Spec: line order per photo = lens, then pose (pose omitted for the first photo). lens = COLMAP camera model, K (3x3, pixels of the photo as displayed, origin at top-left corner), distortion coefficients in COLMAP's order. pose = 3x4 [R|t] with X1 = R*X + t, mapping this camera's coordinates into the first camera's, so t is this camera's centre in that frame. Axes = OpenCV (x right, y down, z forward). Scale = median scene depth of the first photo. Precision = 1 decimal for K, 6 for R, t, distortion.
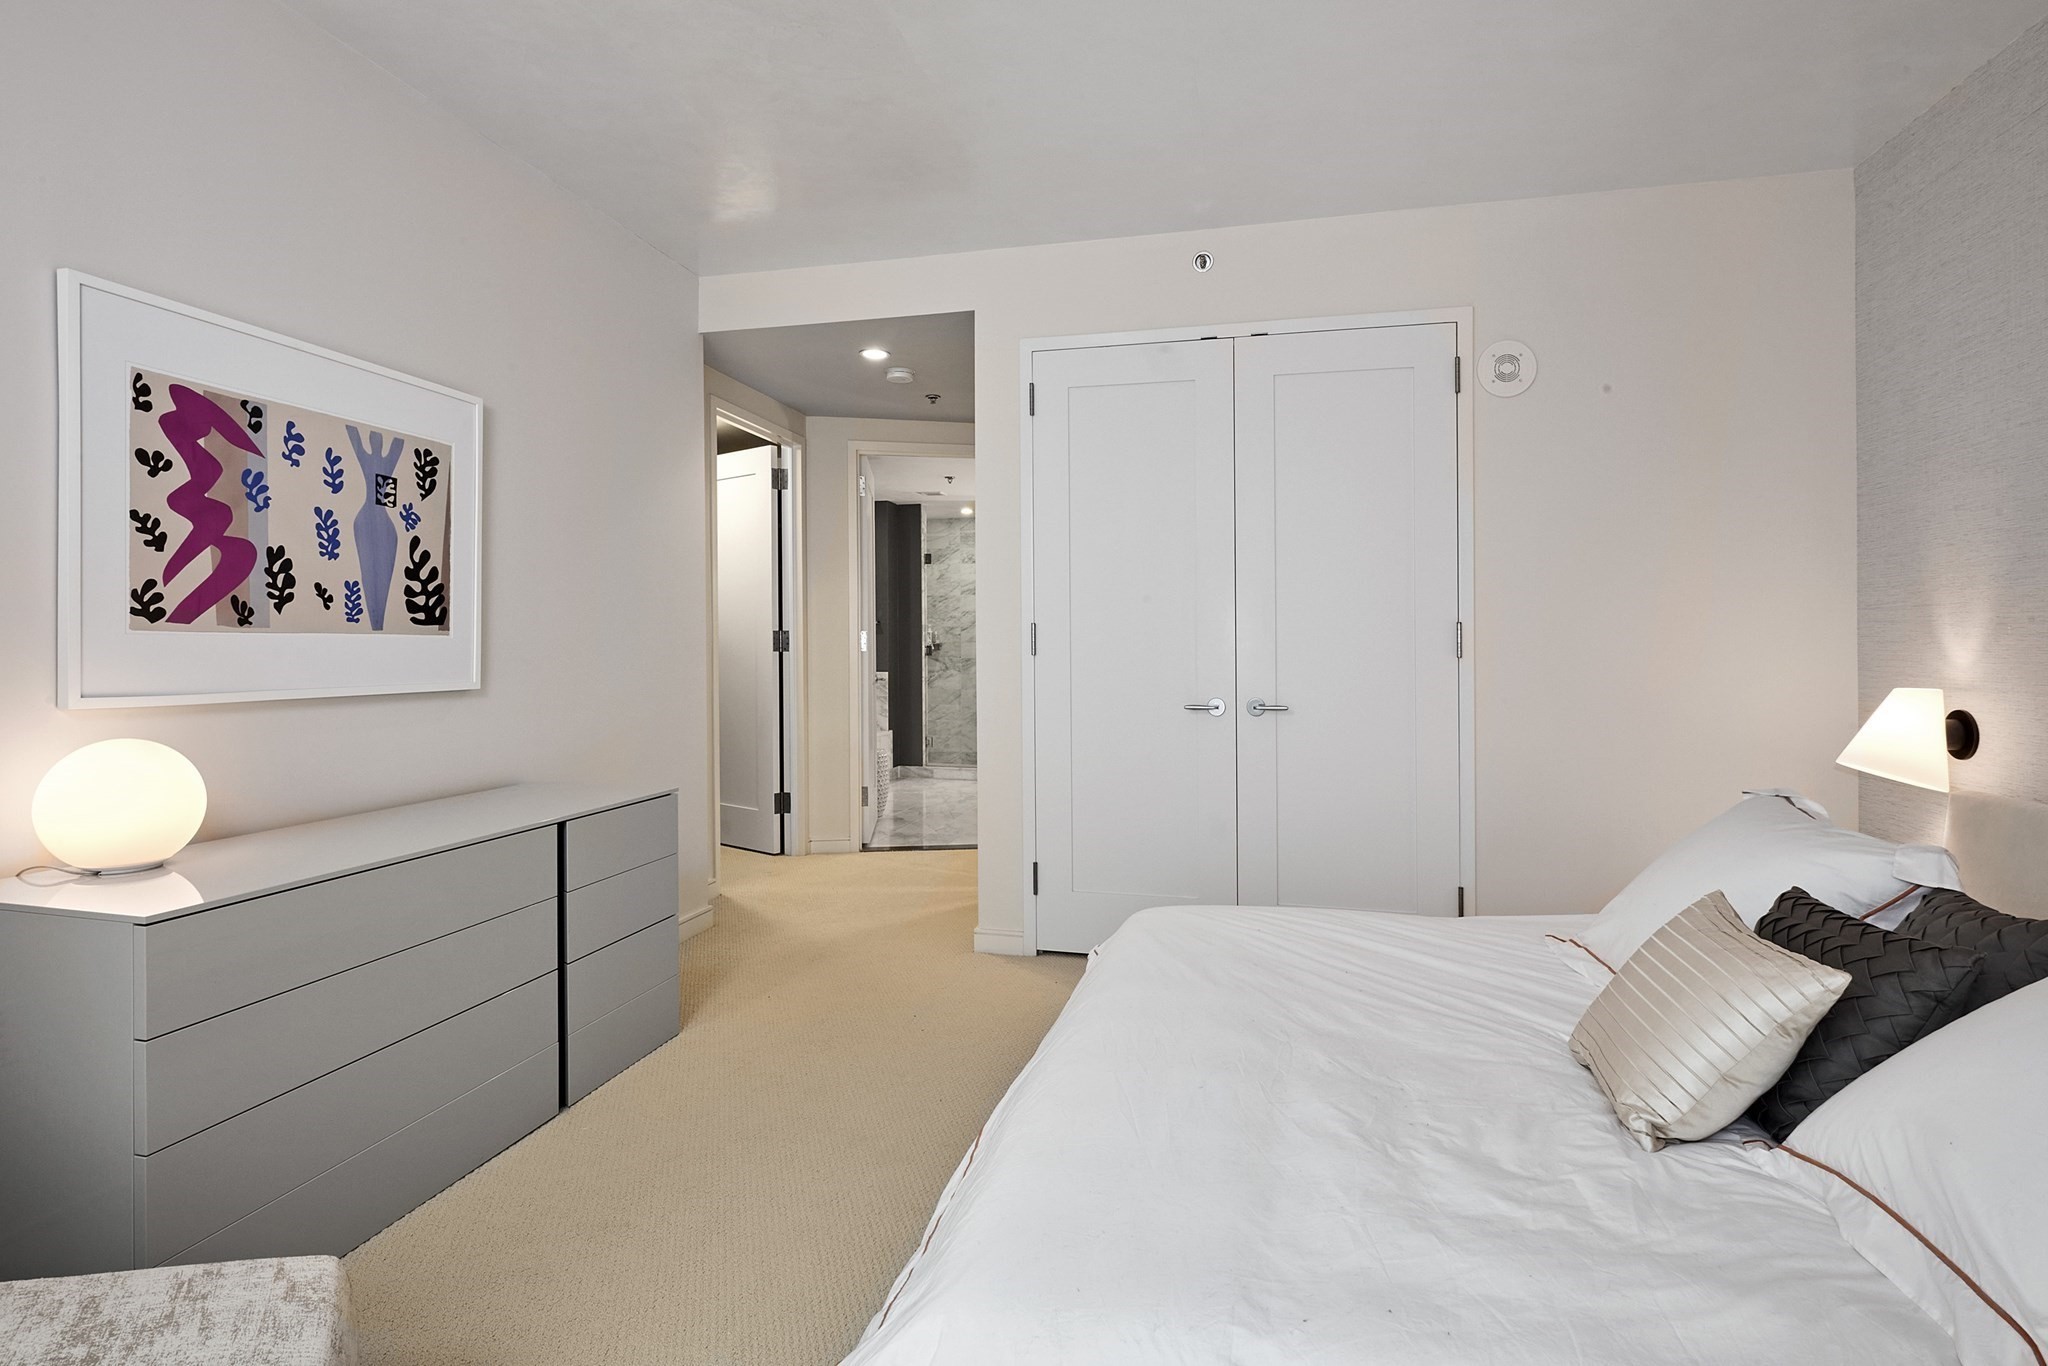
lens RADIAL K [[989.4, 0, 1021.3], [0, 989.4, 641.6], [0, 0, 1]] dist [-0.000134, 0.000009]
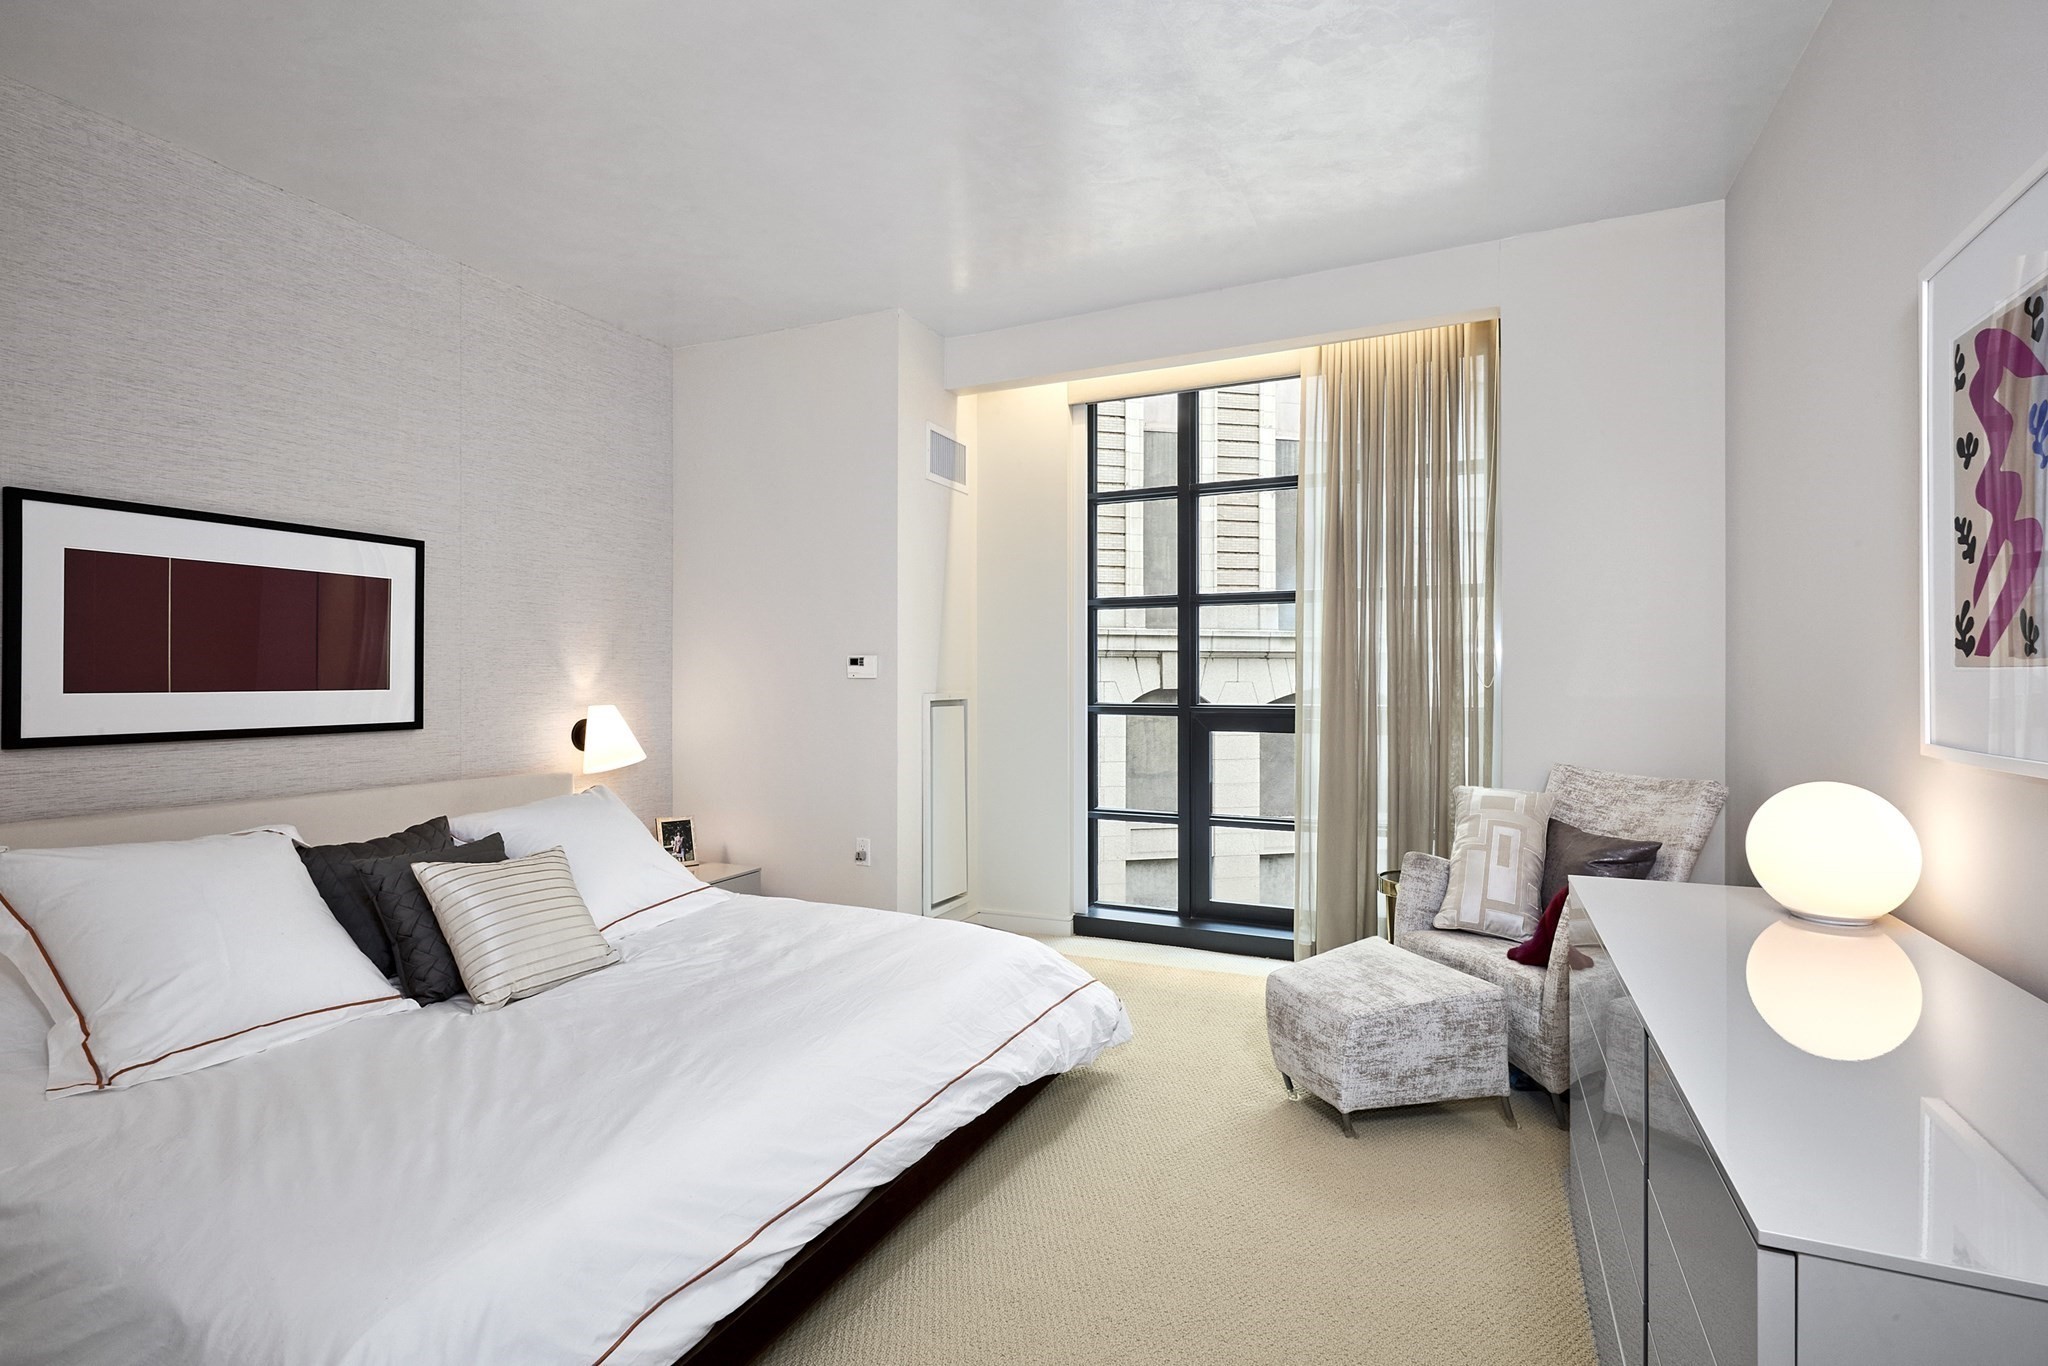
lens RADIAL K [[971.8, 0, 1024.0], [0, 971.8, 683.0], [0, 0, 1]] dist [-0.000800, -0.000035]
pose [[-0.980961, -0.001894, 0.194194, -0.299242], [-0.002263, 0.999996, -0.001681, 0.004218], [-0.194191, -0.002088, -0.980962, 1.870778]]
